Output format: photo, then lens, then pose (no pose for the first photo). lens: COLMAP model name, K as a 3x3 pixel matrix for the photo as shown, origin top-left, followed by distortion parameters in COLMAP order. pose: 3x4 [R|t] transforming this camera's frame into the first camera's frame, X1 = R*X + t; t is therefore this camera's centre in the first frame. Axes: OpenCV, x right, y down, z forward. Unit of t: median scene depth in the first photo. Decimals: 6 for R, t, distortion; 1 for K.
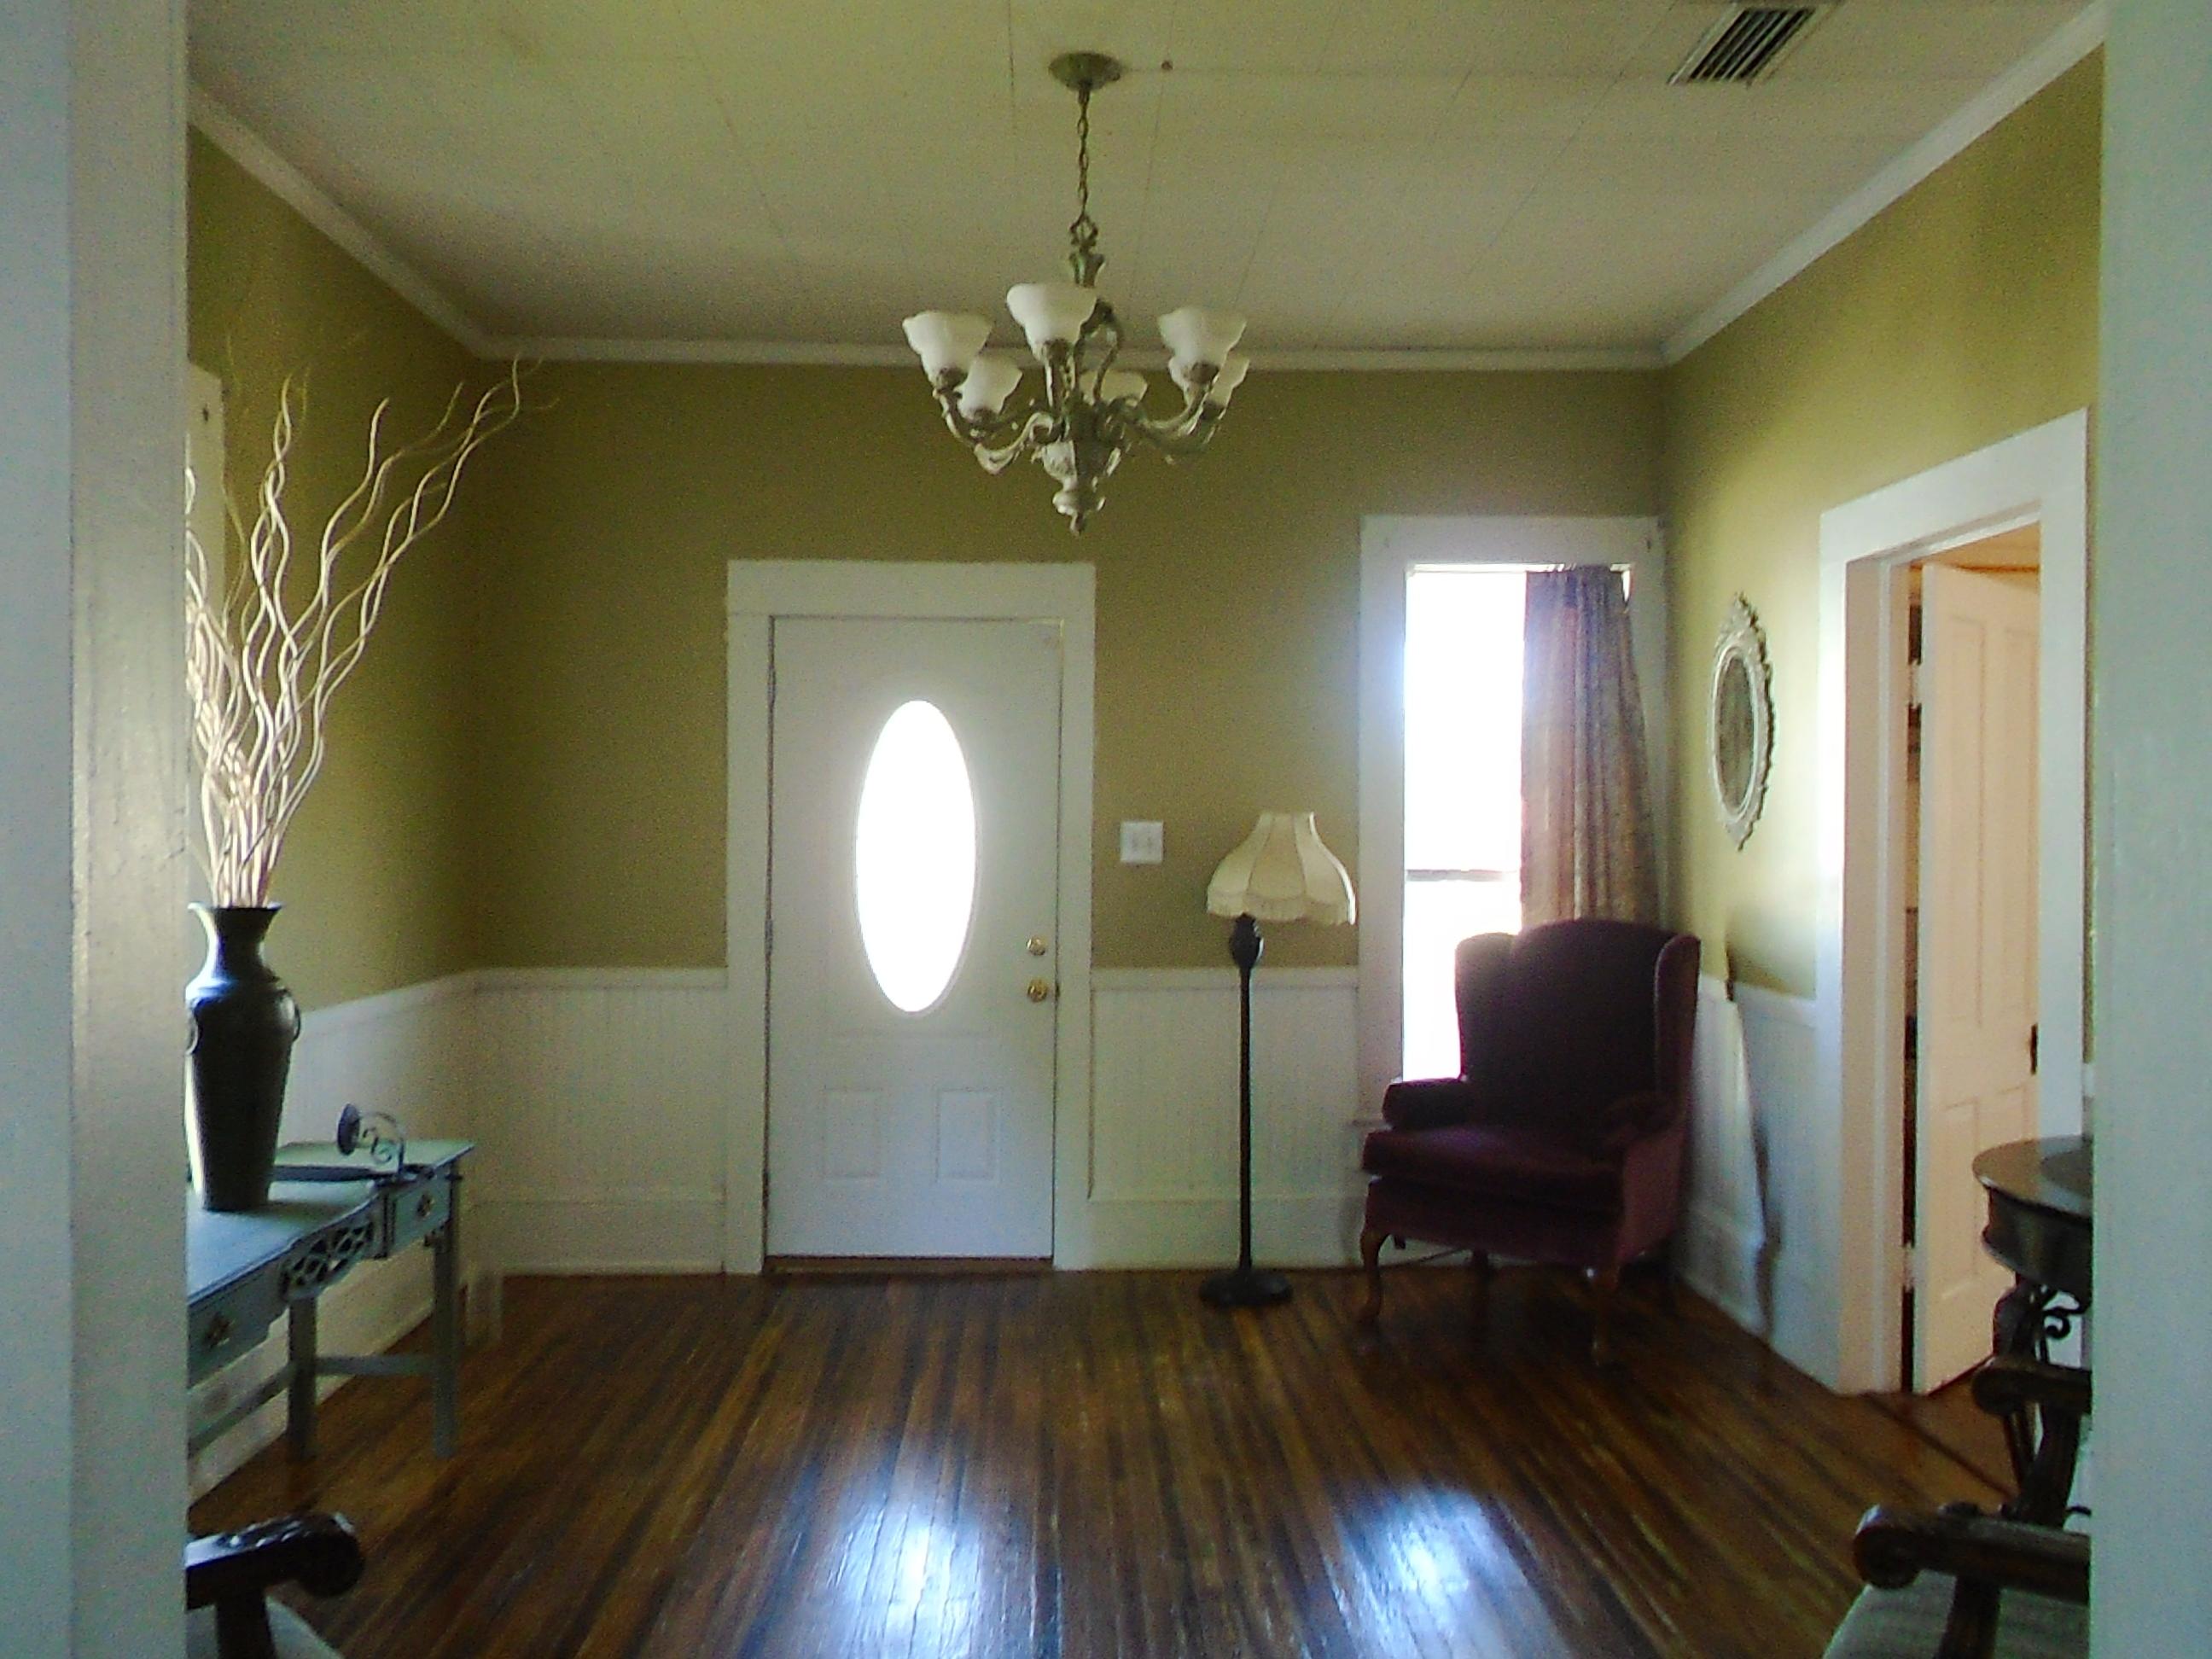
lens RADIAL K [[1690.1, 0, 1106.0], [0, 1690.1, 829.5], [0, 0, 1]] dist [-0.005046, -0.000627]
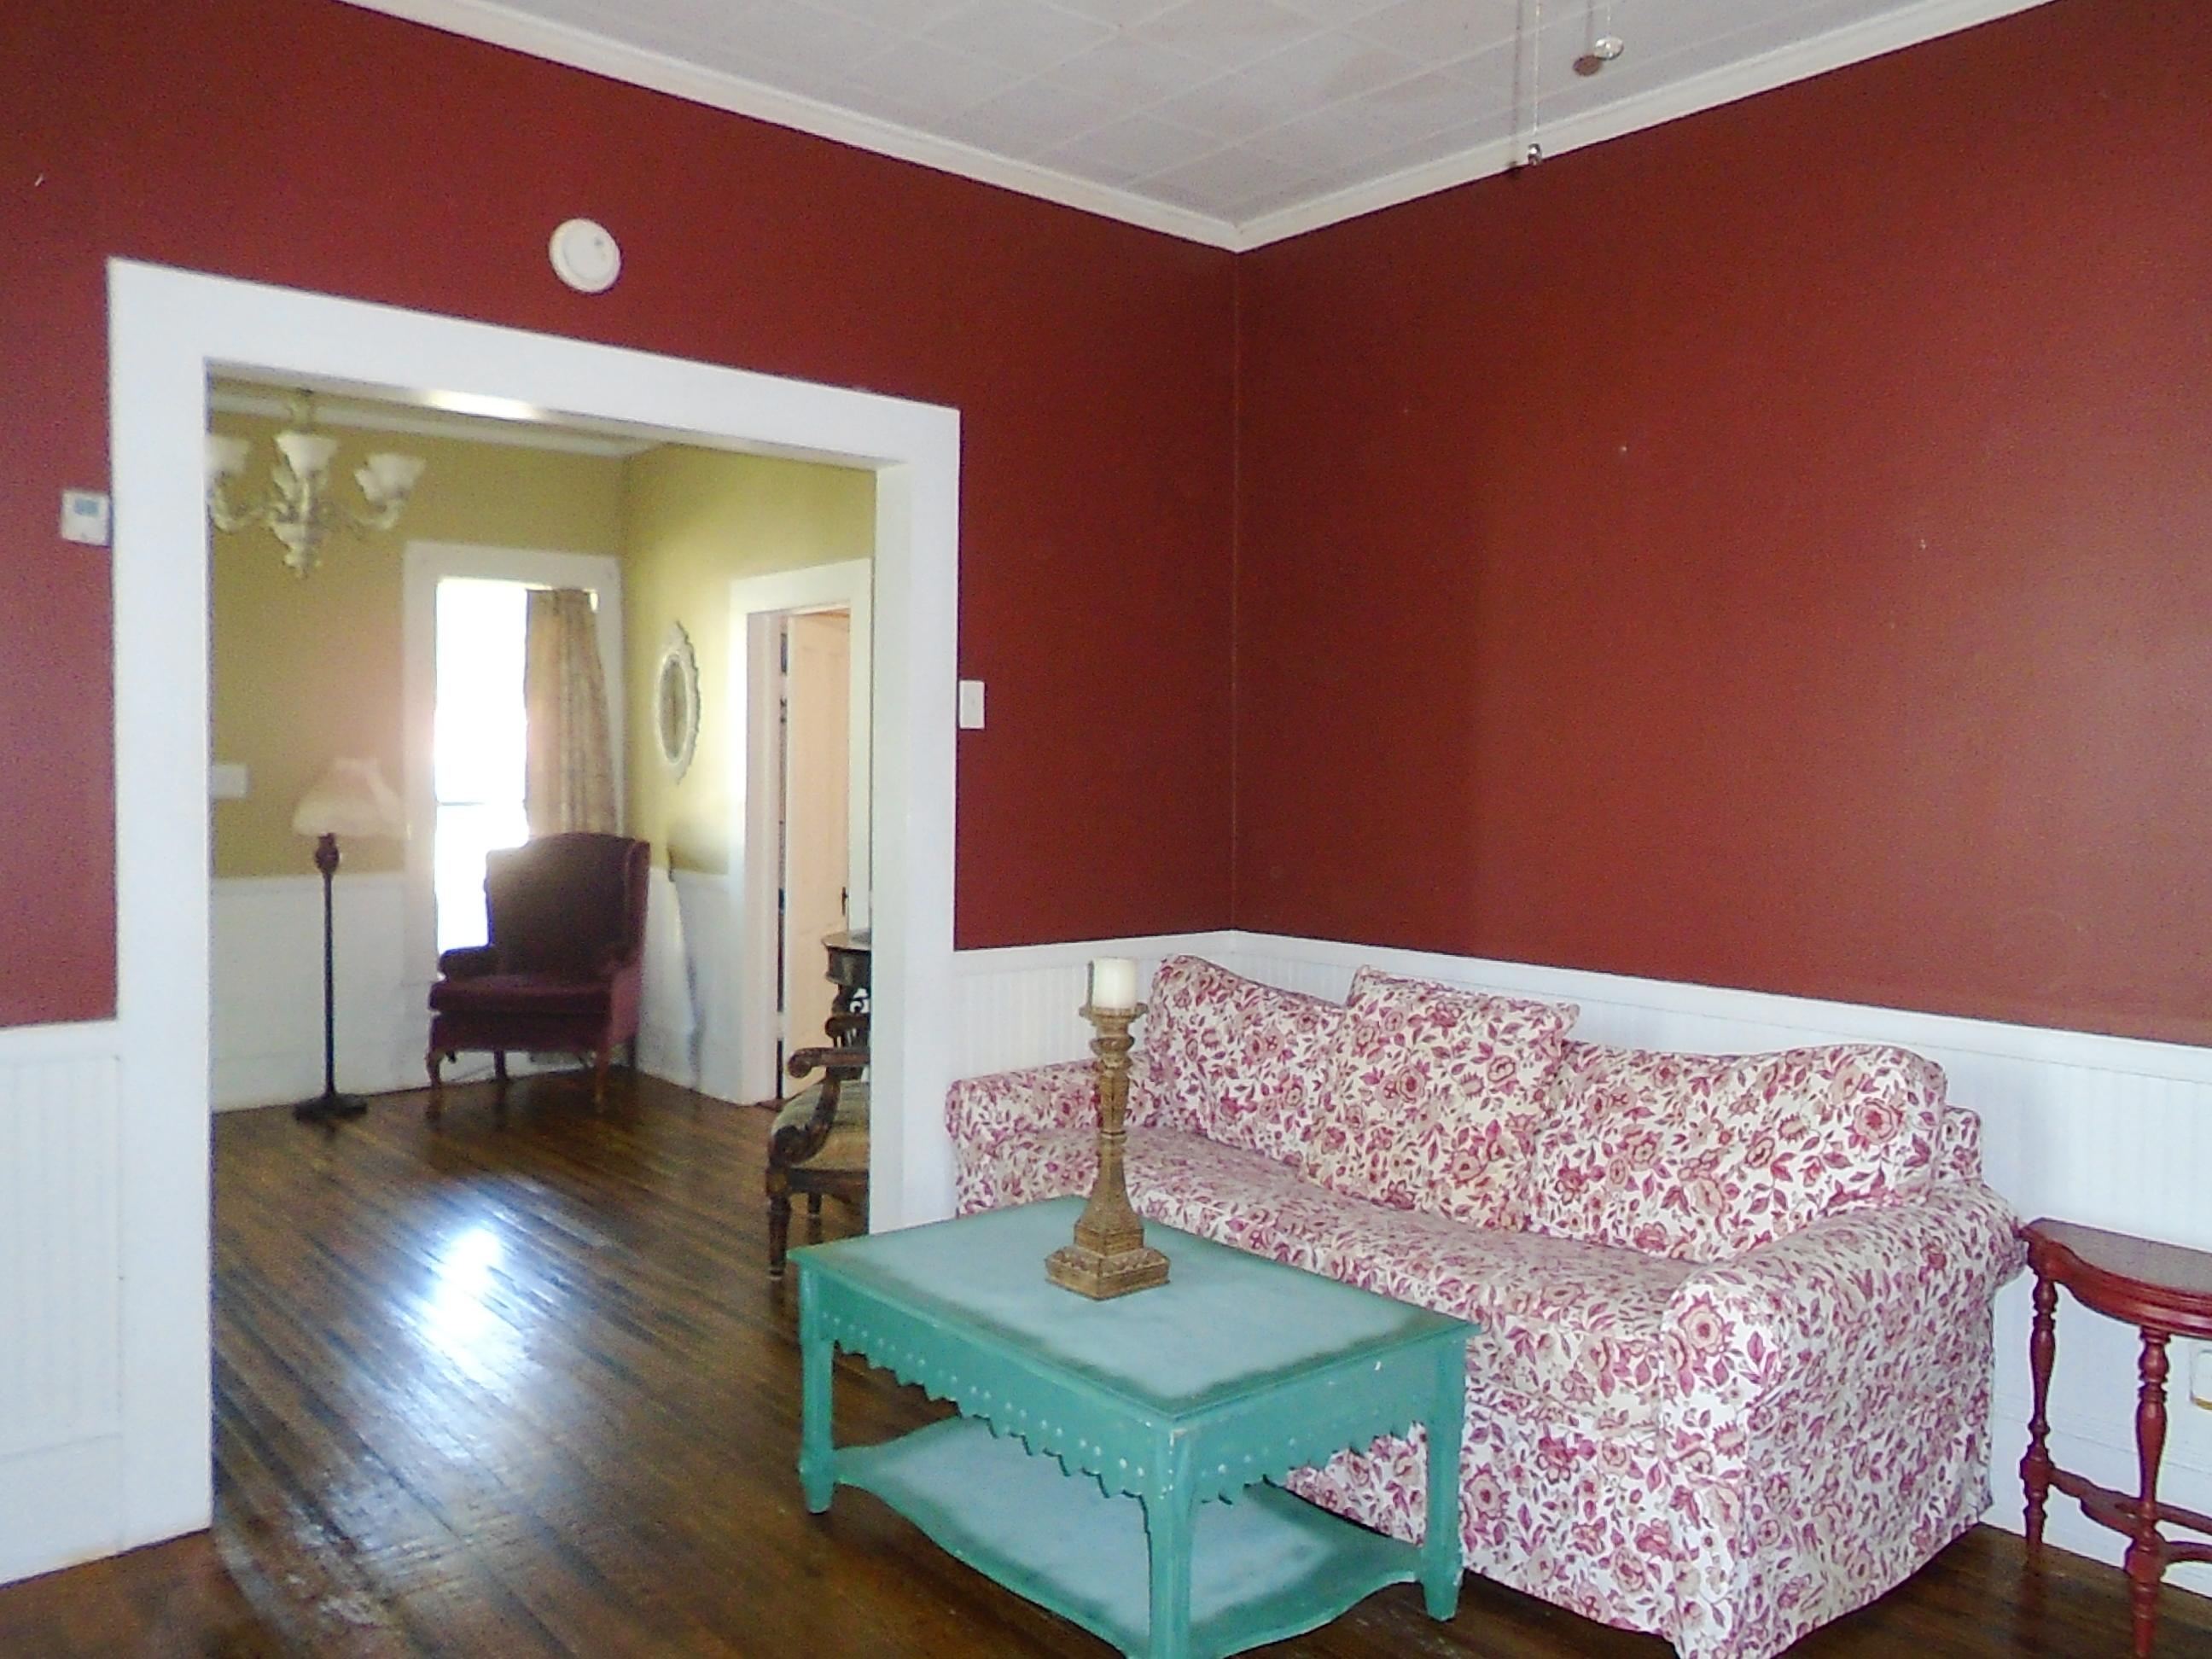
lens RADIAL K [[1690.1, 0, 1106.0], [0, 1690.1, 829.5], [0, 0, 1]] dist [-0.005046, -0.000627]
pose [[0.788338, -0.019101, 0.614945, -0.271506], [-0.003382, 0.999368, 0.035377, -0.002601], [-0.615233, -0.029969, 0.787776, -0.473320]]
